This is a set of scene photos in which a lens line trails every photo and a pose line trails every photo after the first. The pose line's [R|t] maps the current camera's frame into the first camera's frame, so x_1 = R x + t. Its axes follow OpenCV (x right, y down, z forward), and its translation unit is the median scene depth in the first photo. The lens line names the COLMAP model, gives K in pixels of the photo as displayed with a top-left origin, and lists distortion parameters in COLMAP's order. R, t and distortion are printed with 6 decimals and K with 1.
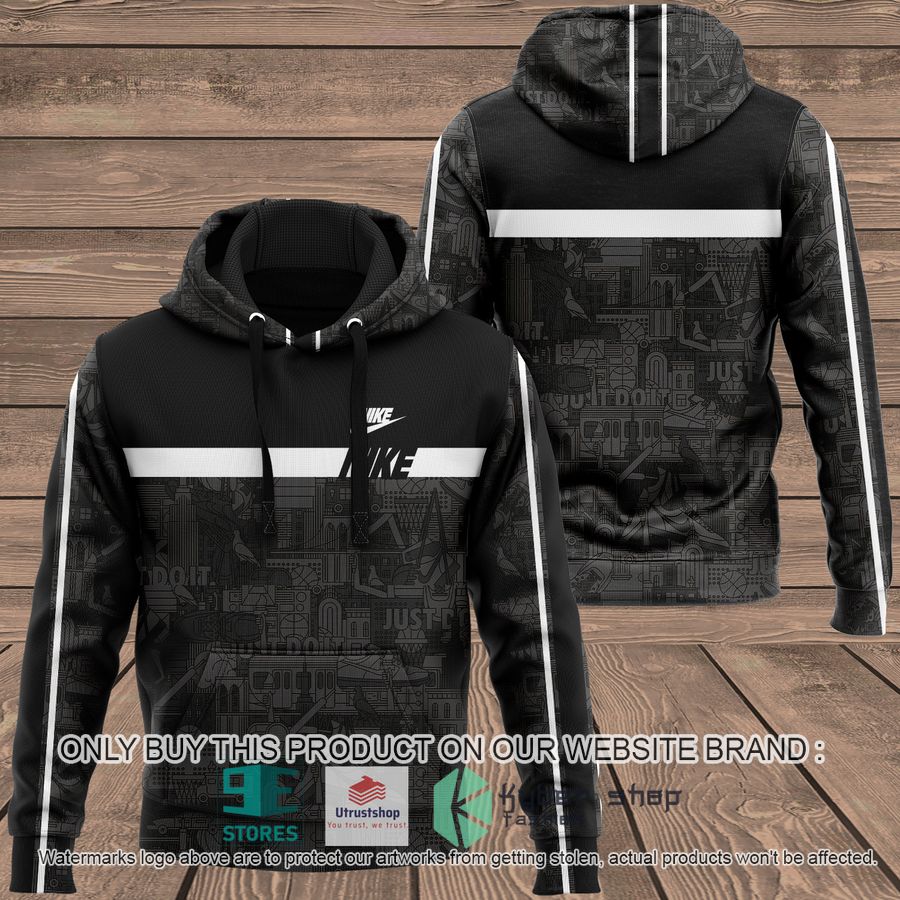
lens RADIAL K [[3109.9, 0, 449.8], [0, 3109.9, 449.8], [0, 0, 1]] dist [-0.026662, 0.000000]
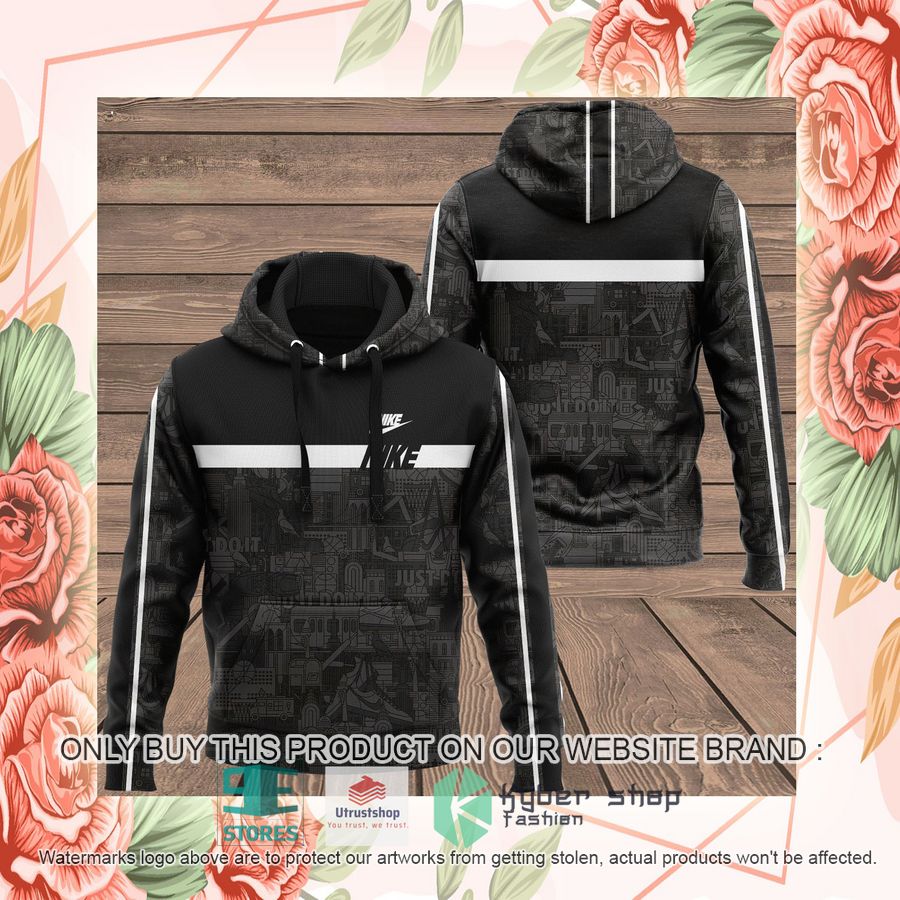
lens RADIAL K [[3109.9, 0, 450.1], [0, 3109.9, 450.9], [0, 0, 1]] dist [-0.026662, 0.000000]
pose [[1.000000, 0.000002, 0.000083, 0.001347], [-0.000002, 1.000000, 0.000314, 0.001366], [-0.000083, -0.000314, 1.000000, -0.287800]]
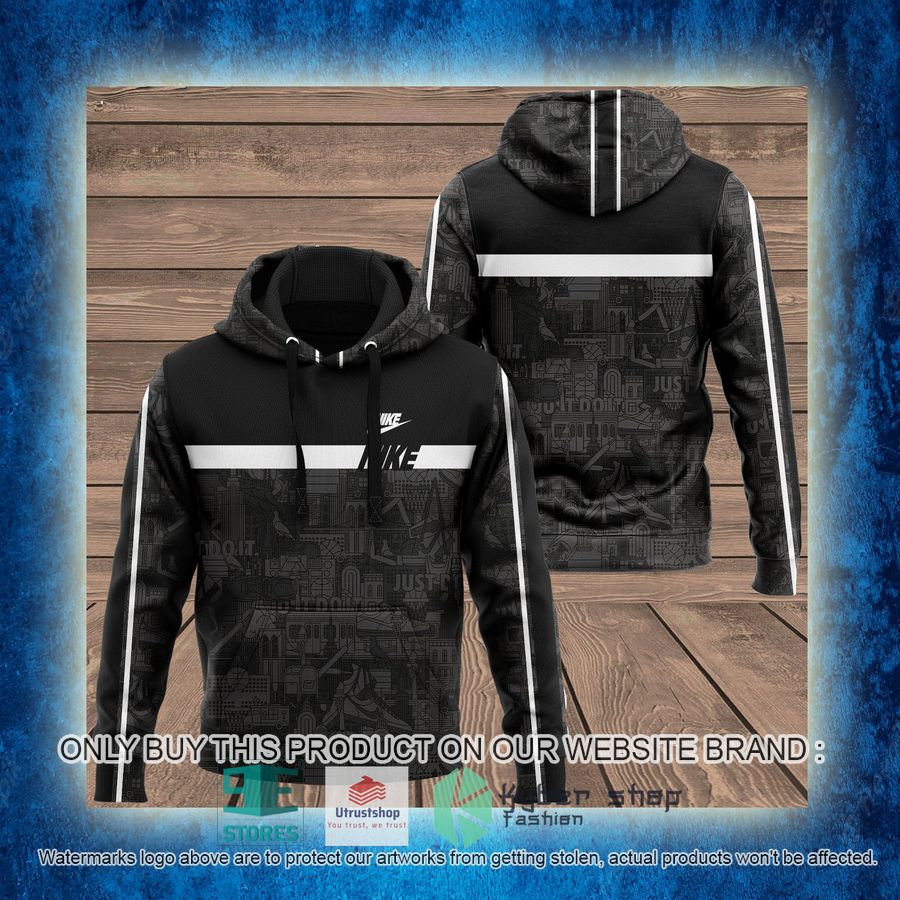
lens RADIAL K [[3109.9, 0, 450.4], [0, 3109.9, 449.4], [0, 0, 1]] dist [-0.026662, 0.000000]
pose [[1.000000, -0.000006, 0.000185, 0.001183], [0.000006, 1.000000, -0.000153, 0.001202], [-0.000185, 0.000153, 1.000000, -0.248142]]
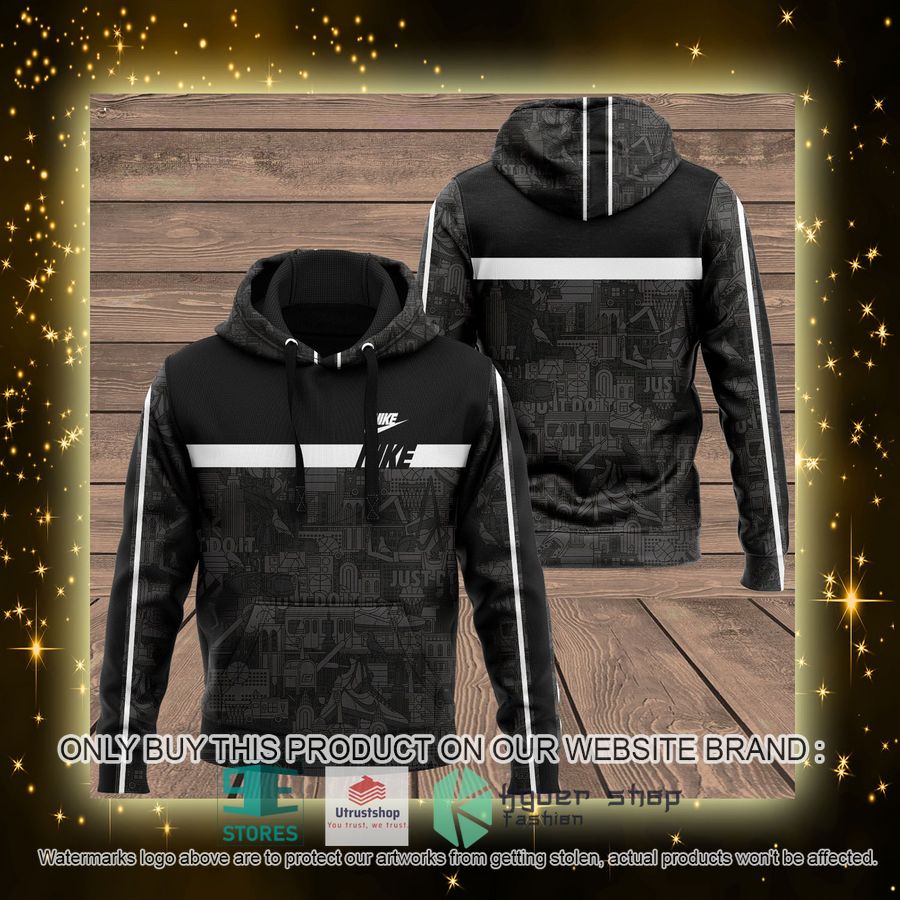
lens RADIAL K [[3109.9, 0, 450.0], [0, 3109.9, 449.2], [0, 0, 1]] dist [-0.026662, 0.000000]
pose [[1.000000, -0.000006, 0.000060, 0.003059], [0.000006, 1.000000, -0.000208, 0.001599], [-0.000060, 0.000208, 1.000000, -0.276811]]
